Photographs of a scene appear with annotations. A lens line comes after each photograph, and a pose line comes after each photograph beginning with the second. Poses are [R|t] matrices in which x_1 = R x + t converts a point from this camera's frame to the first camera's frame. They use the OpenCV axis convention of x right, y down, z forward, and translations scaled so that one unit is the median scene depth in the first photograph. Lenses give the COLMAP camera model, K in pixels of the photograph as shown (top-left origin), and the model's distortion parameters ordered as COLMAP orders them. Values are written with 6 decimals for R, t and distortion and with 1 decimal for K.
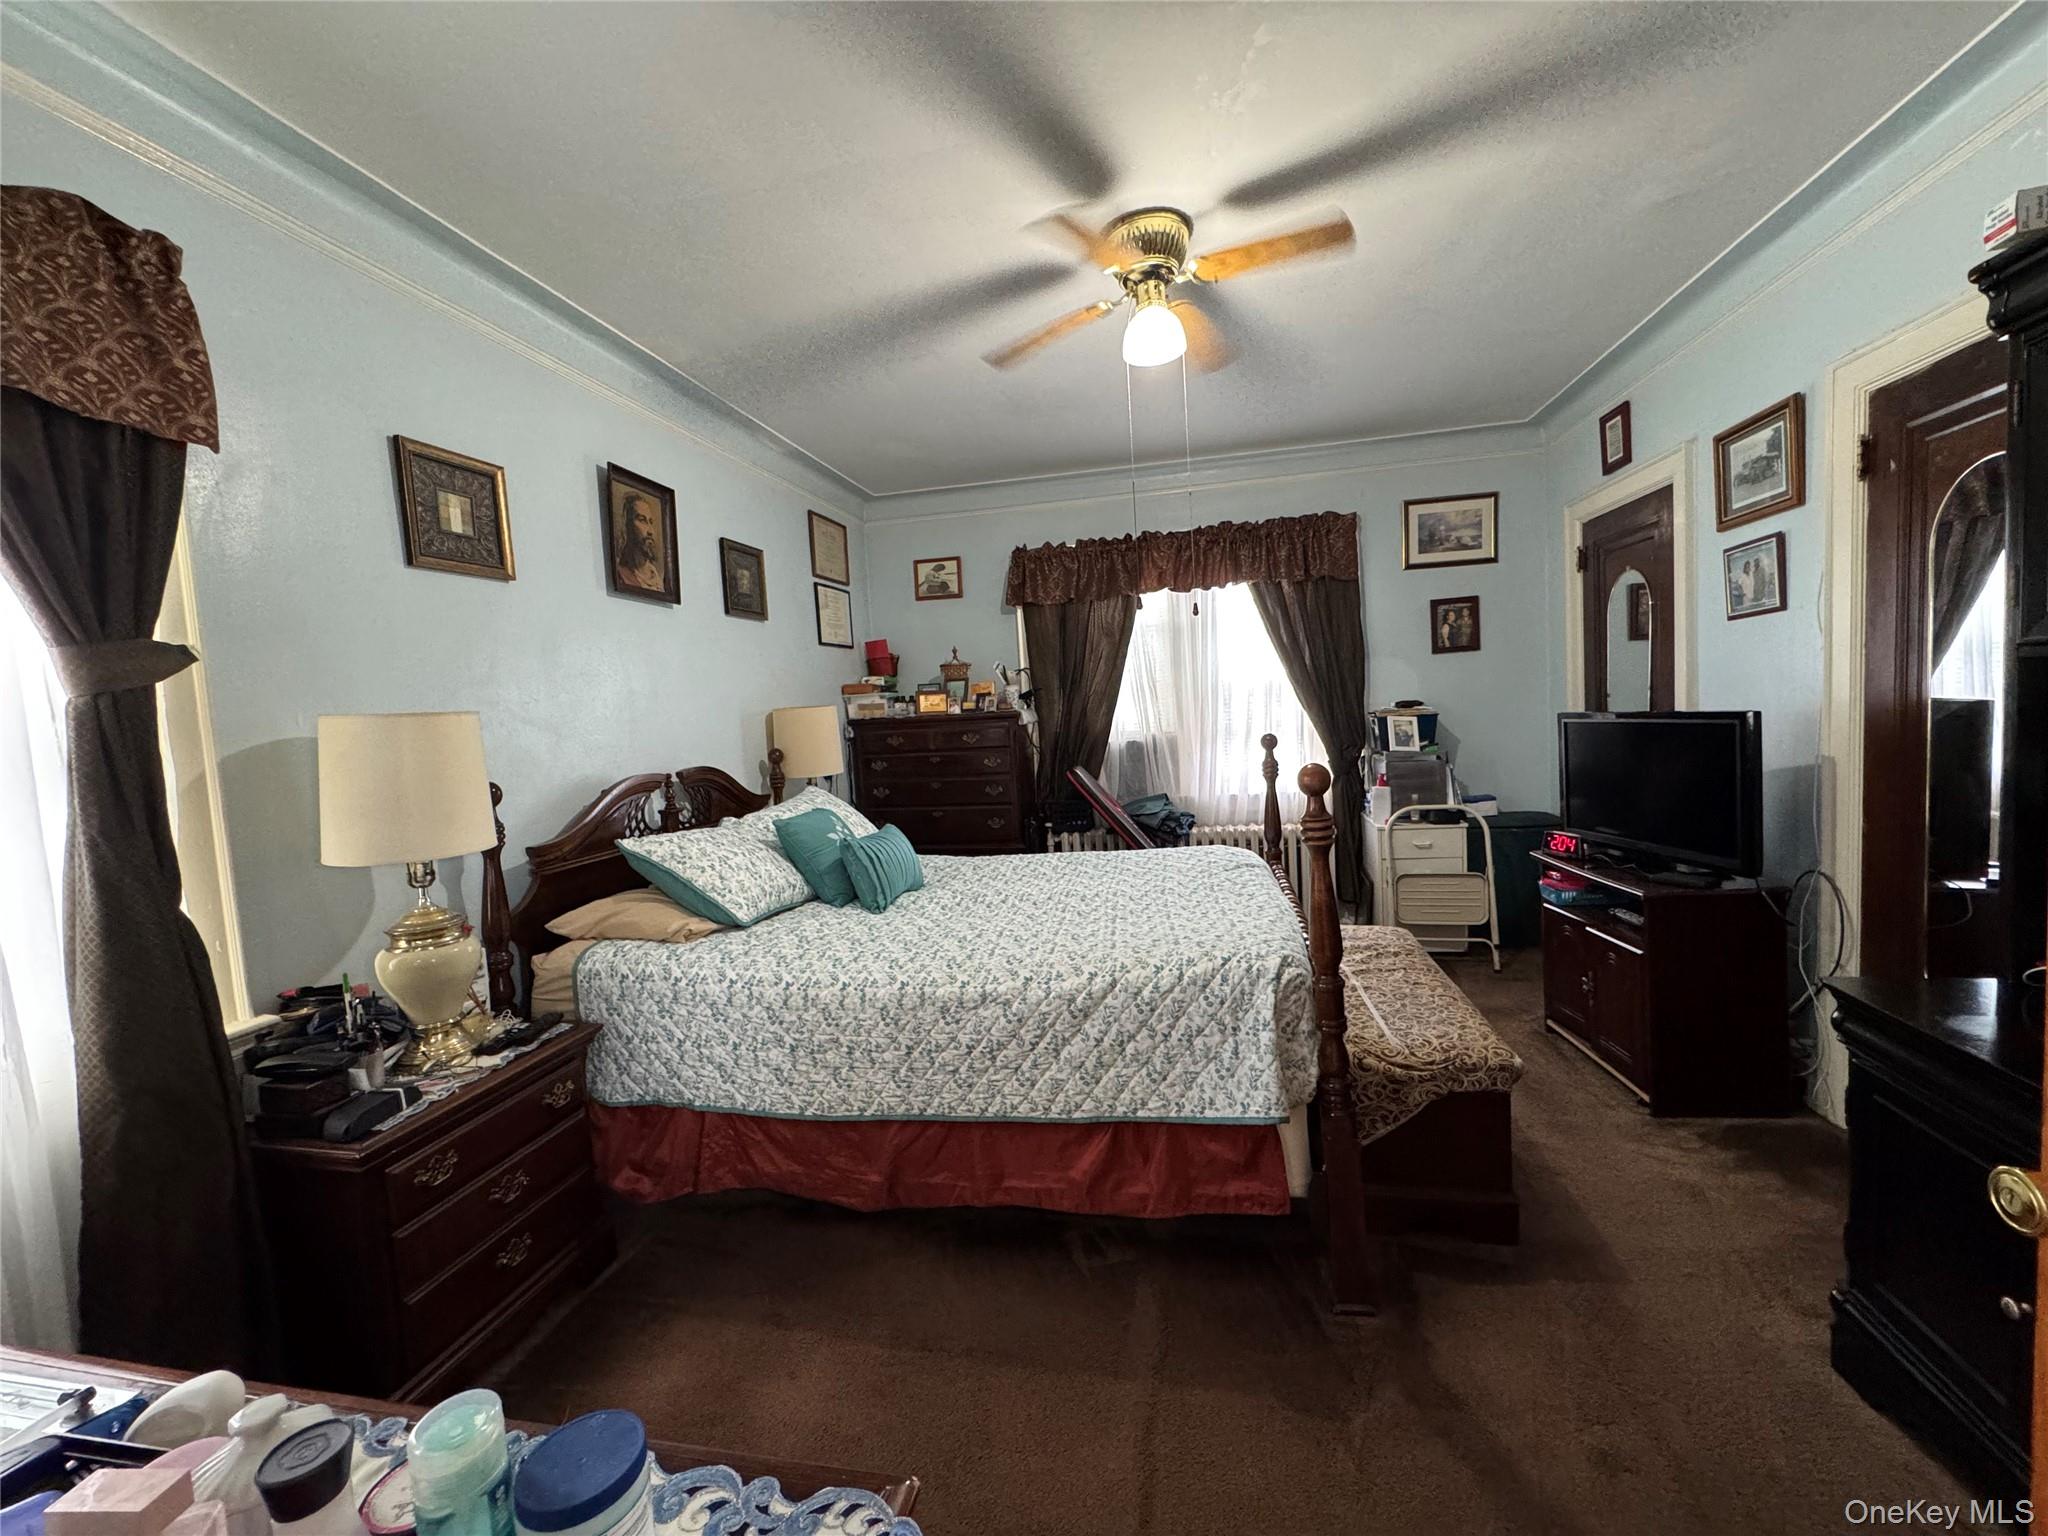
lens RADIAL K [[820.6, 0, 1019.9], [0, 820.6, 773.1], [0, 0, 1]] dist [-0.003098, 0.000306]
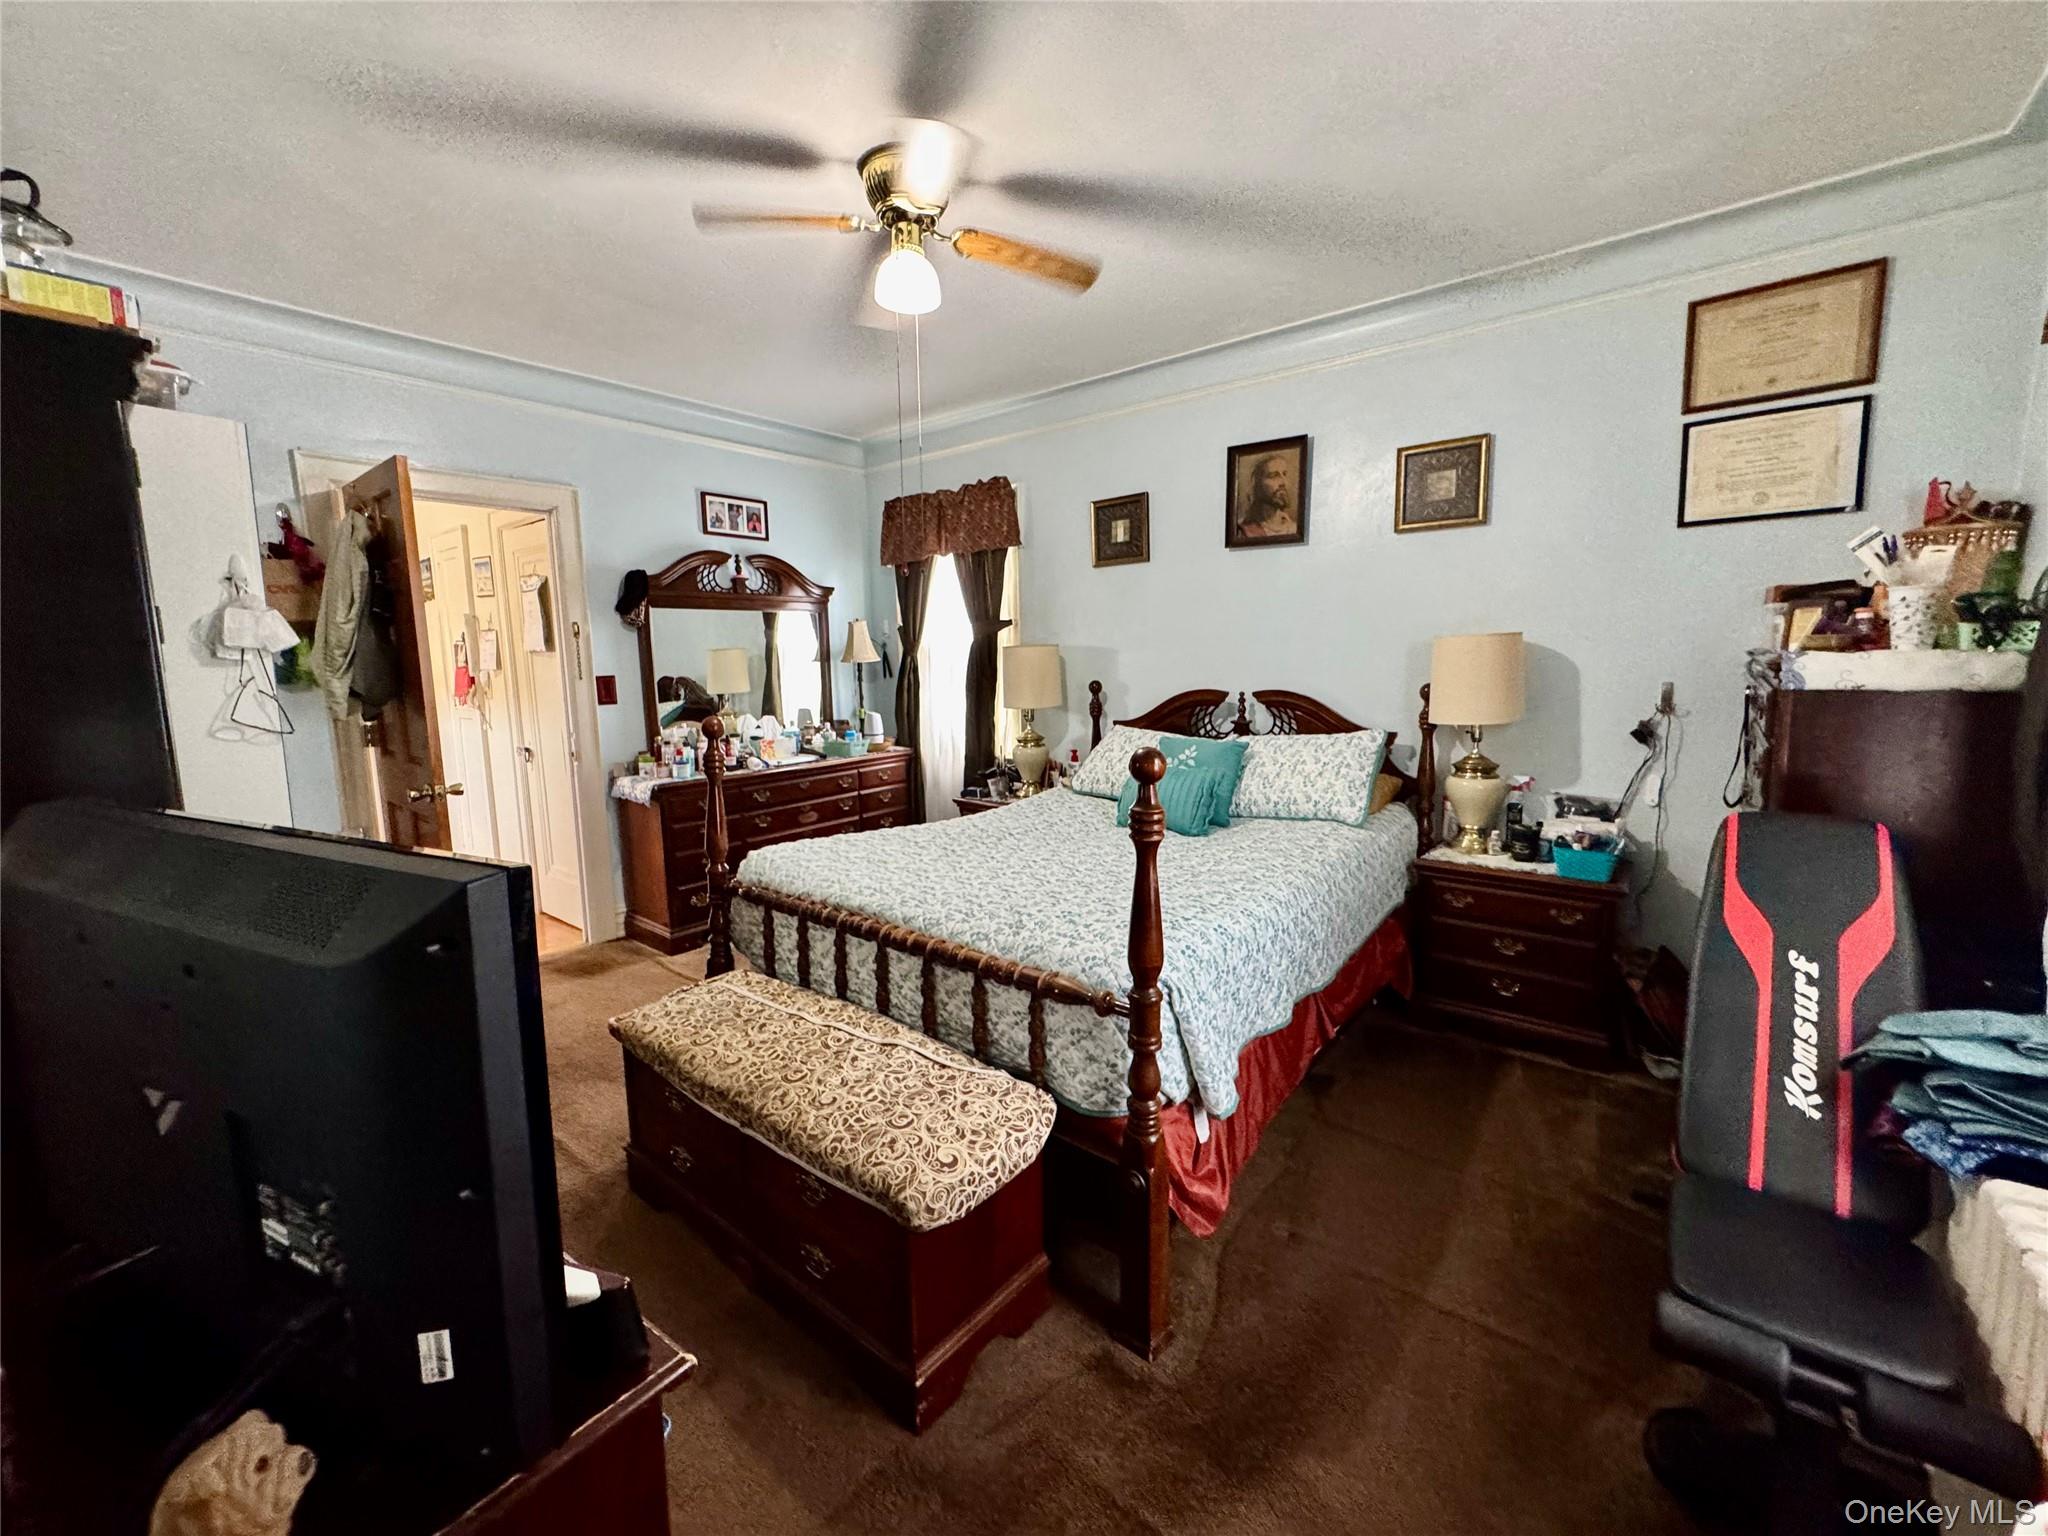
lens RADIAL K [[820.6, 0, 1022.2], [0, 820.6, 768.5], [0, 0, 1]] dist [-0.003098, 0.000306]
pose [[-0.491174, 0.188846, -0.850344, 1.094770], [-0.025275, 0.972715, 0.230622, -0.219669], [0.870695, 0.134768, -0.473000, 1.763536]]
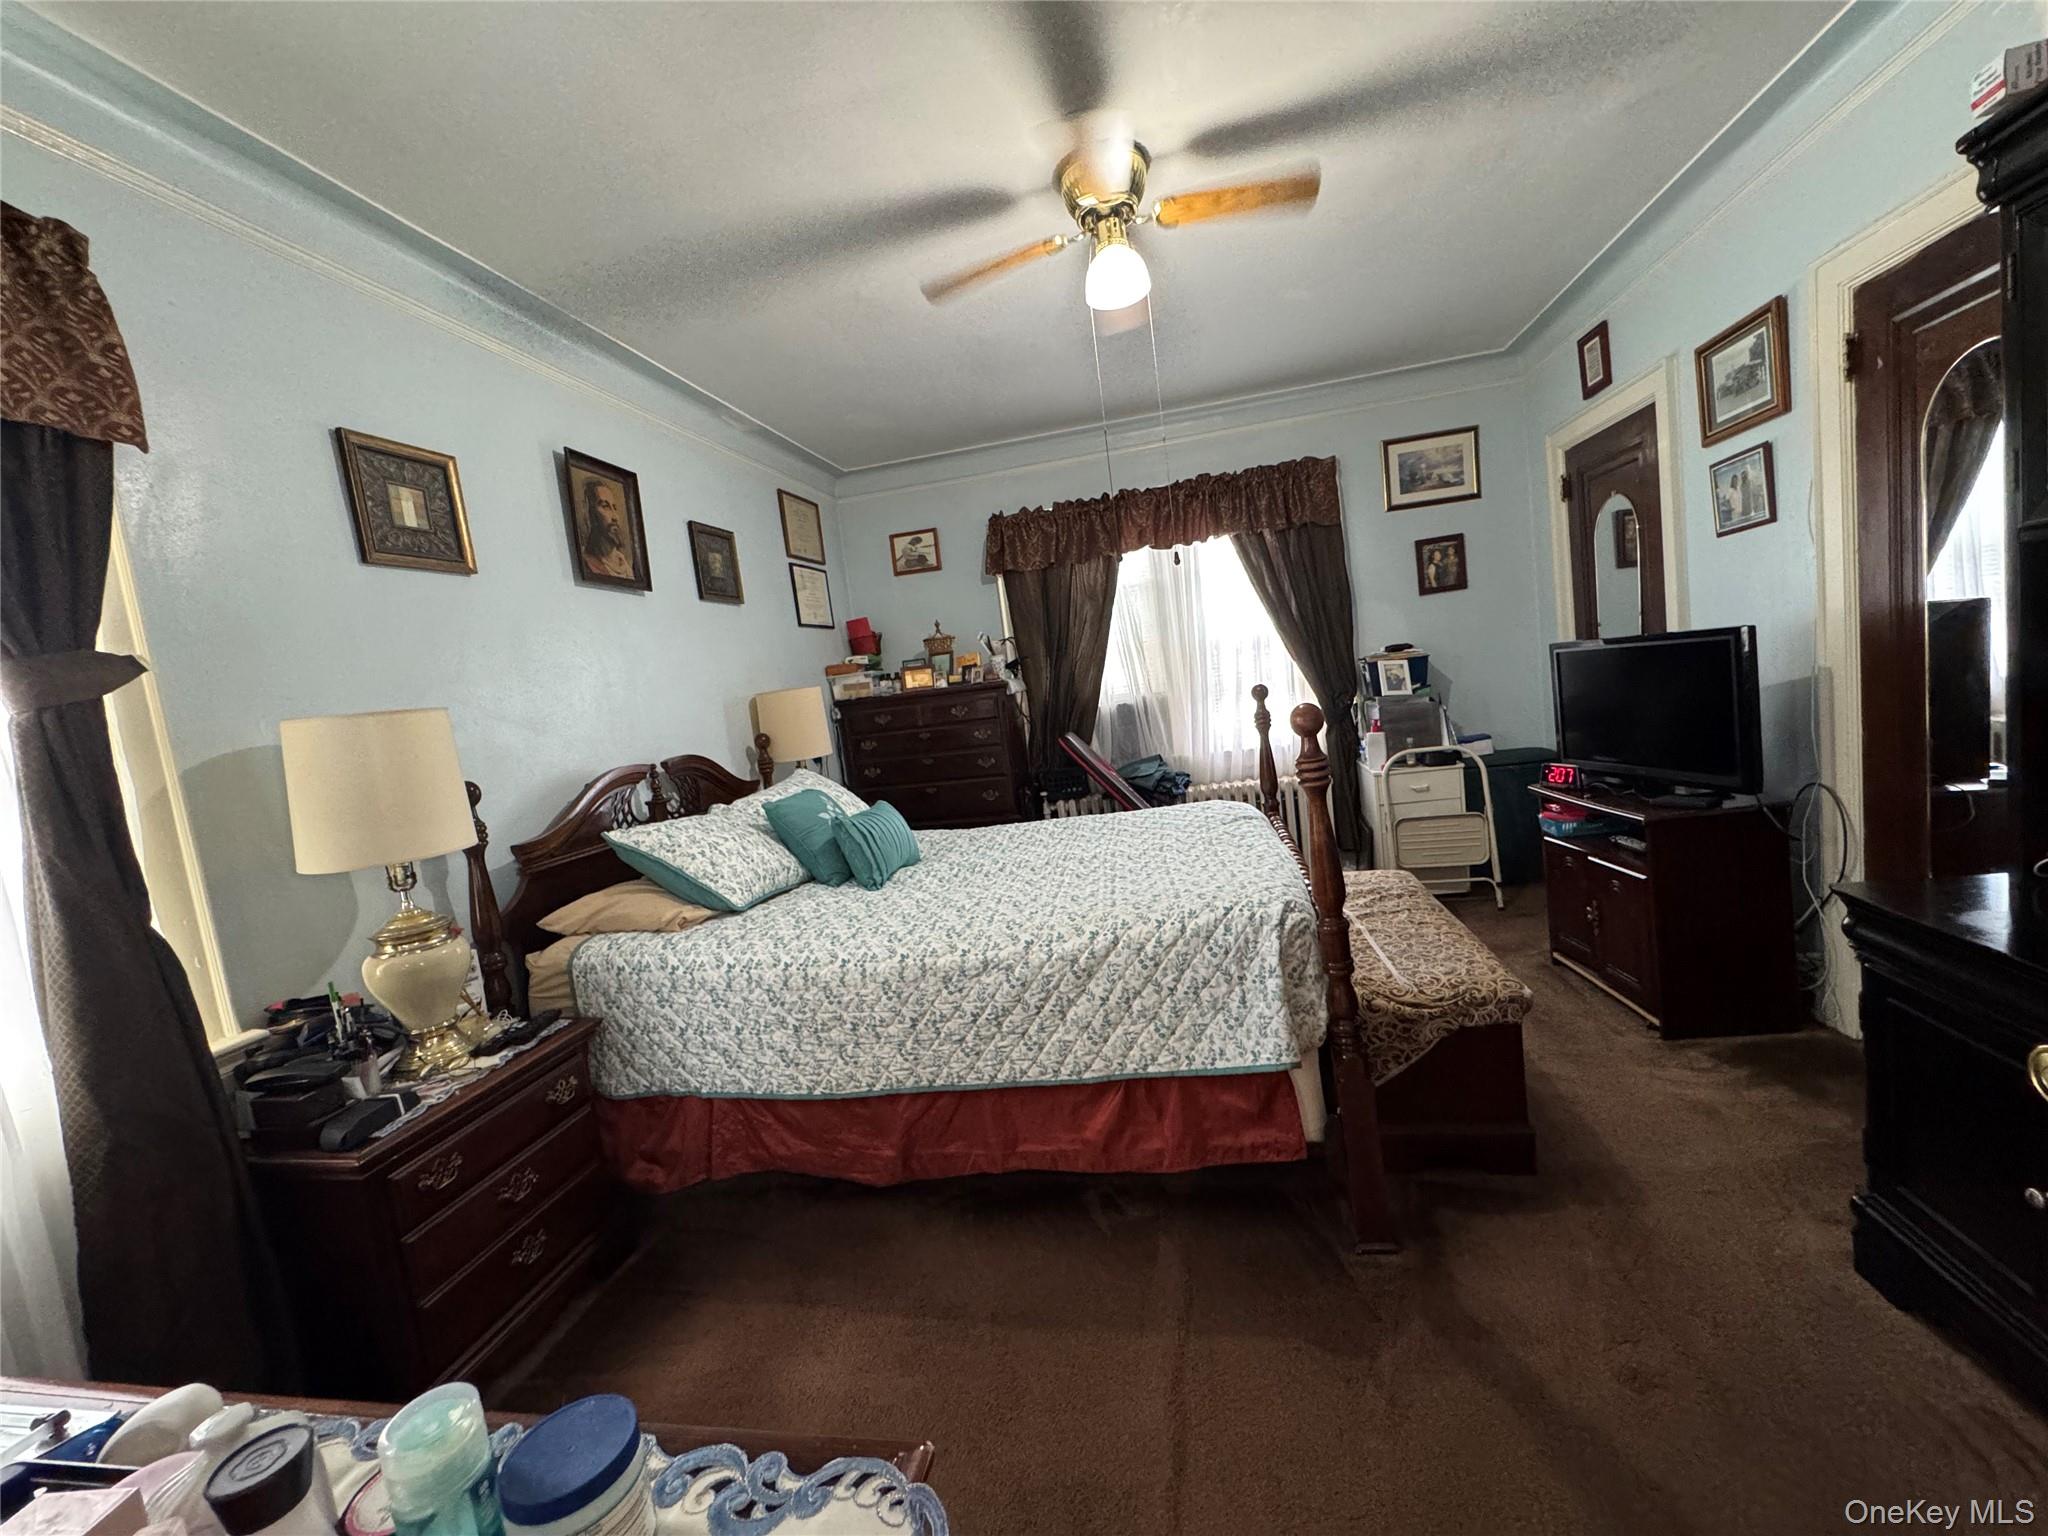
lens RADIAL K [[820.6, 0, 1020.6], [0, 820.6, 774.0], [0, 0, 1]] dist [-0.003098, 0.000306]
pose [[0.997794, -0.066189, 0.005164, 0.007177], [0.066010, 0.997390, 0.029251, 0.017395], [-0.007086, -0.028846, 0.999559, 0.018665]]
